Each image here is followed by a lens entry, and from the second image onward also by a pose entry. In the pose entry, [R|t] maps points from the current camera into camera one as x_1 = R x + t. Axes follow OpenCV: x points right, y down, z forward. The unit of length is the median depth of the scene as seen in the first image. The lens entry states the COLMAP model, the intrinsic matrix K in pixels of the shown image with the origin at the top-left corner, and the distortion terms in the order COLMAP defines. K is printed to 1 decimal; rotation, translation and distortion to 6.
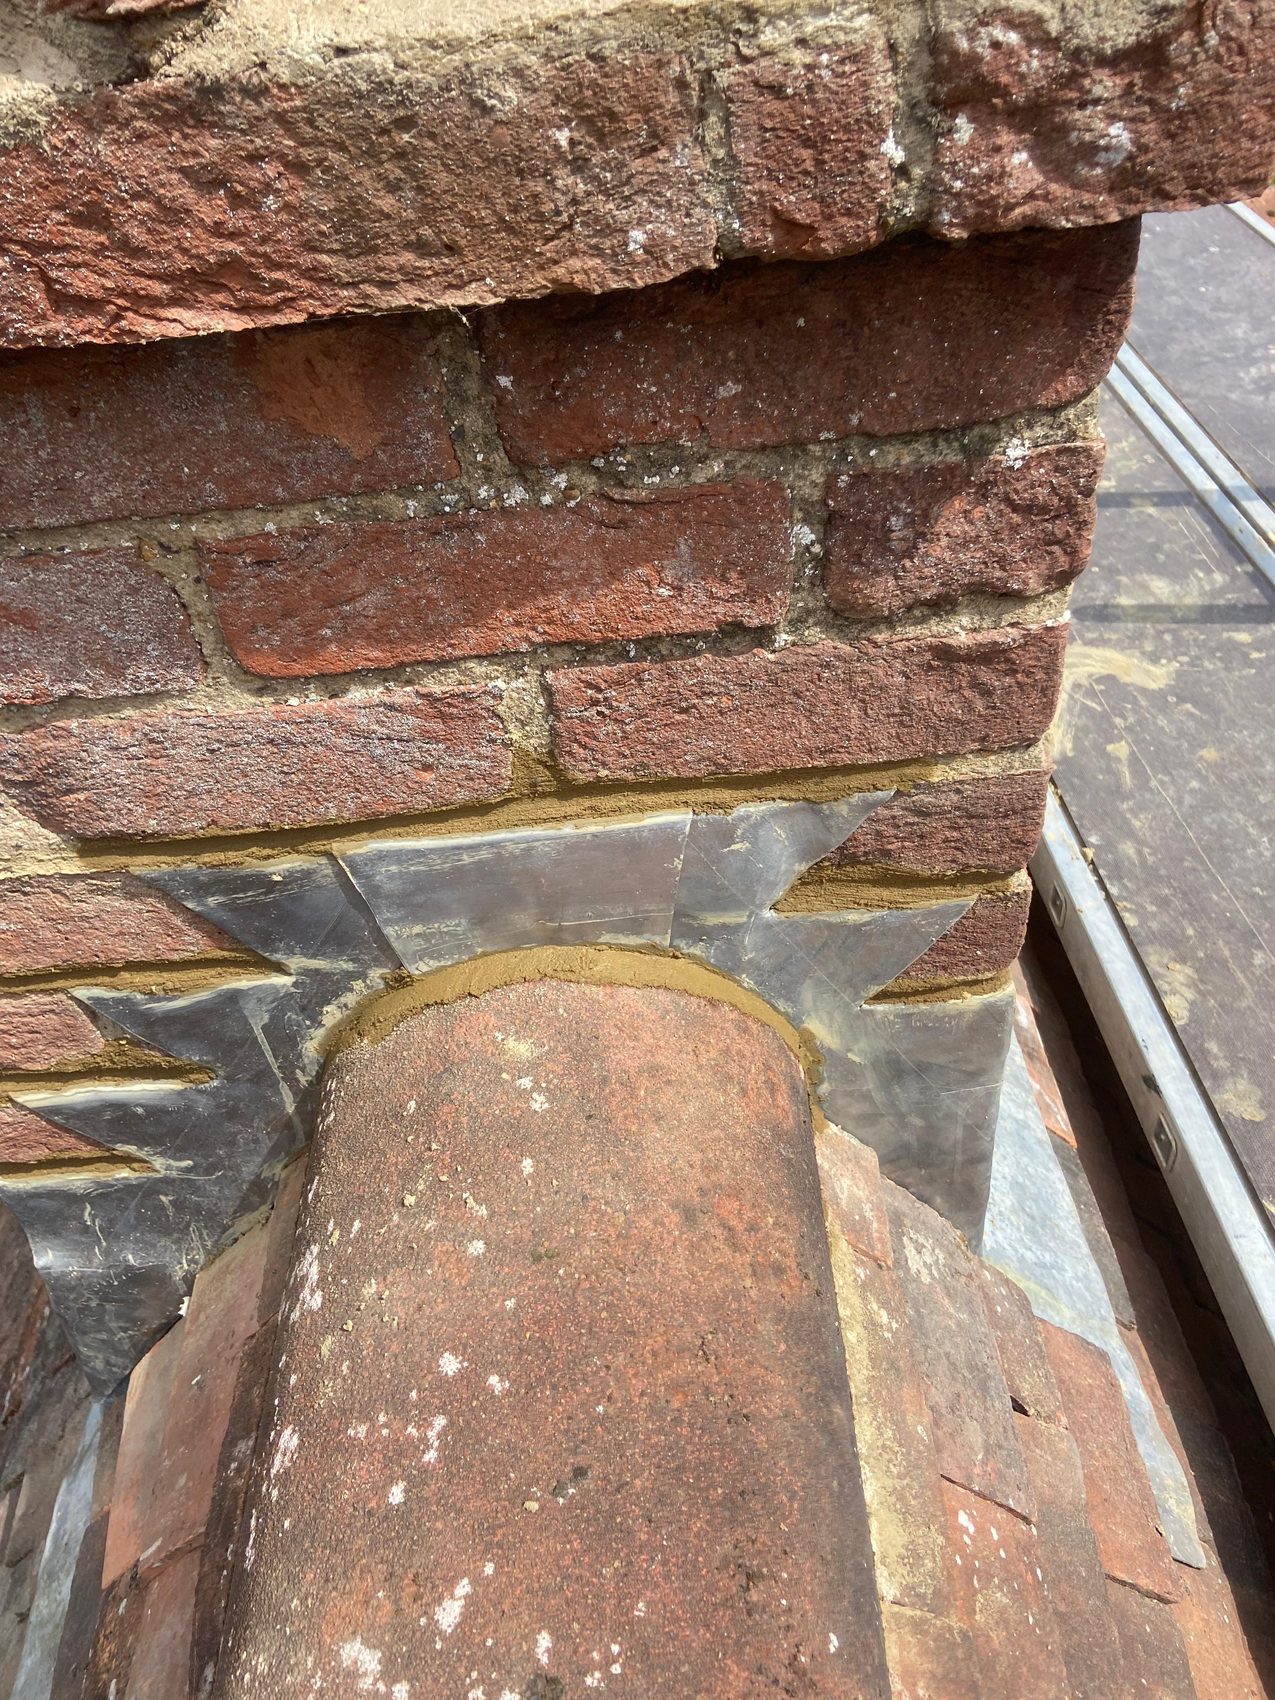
lens RADIAL K [[1308.9, 0, 634.2], [0, 1308.9, 833.1], [0, 0, 1]] dist [0.121118, -0.177306]
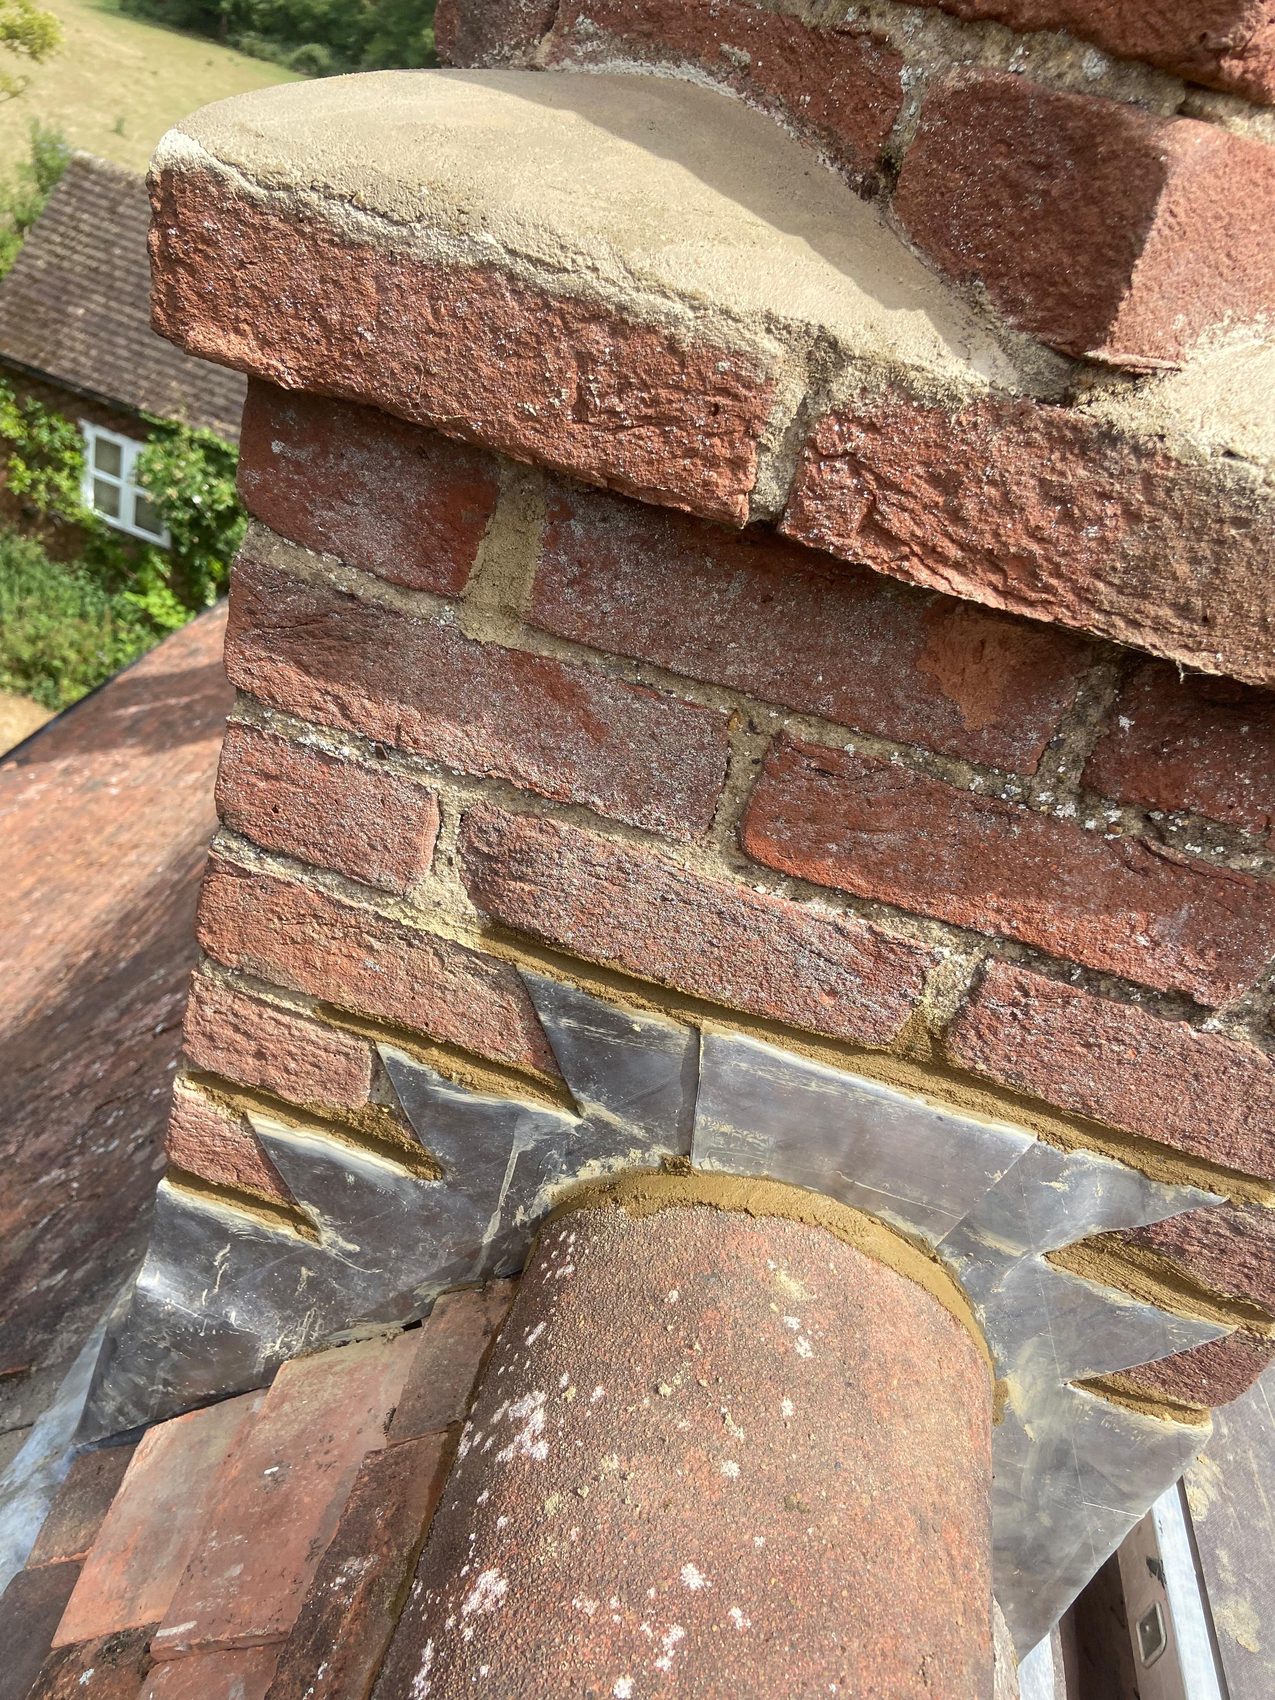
lens RADIAL K [[1308.9, 0, 634.2], [0, 1308.9, 833.1], [0, 0, 1]] dist [0.121118, -0.177306]
pose [[0.914138, 0.404611, -0.025343, -0.346351], [-0.401901, 0.896267, -0.187566, 0.102579], [-0.053178, 0.181646, 0.981925, -0.056288]]
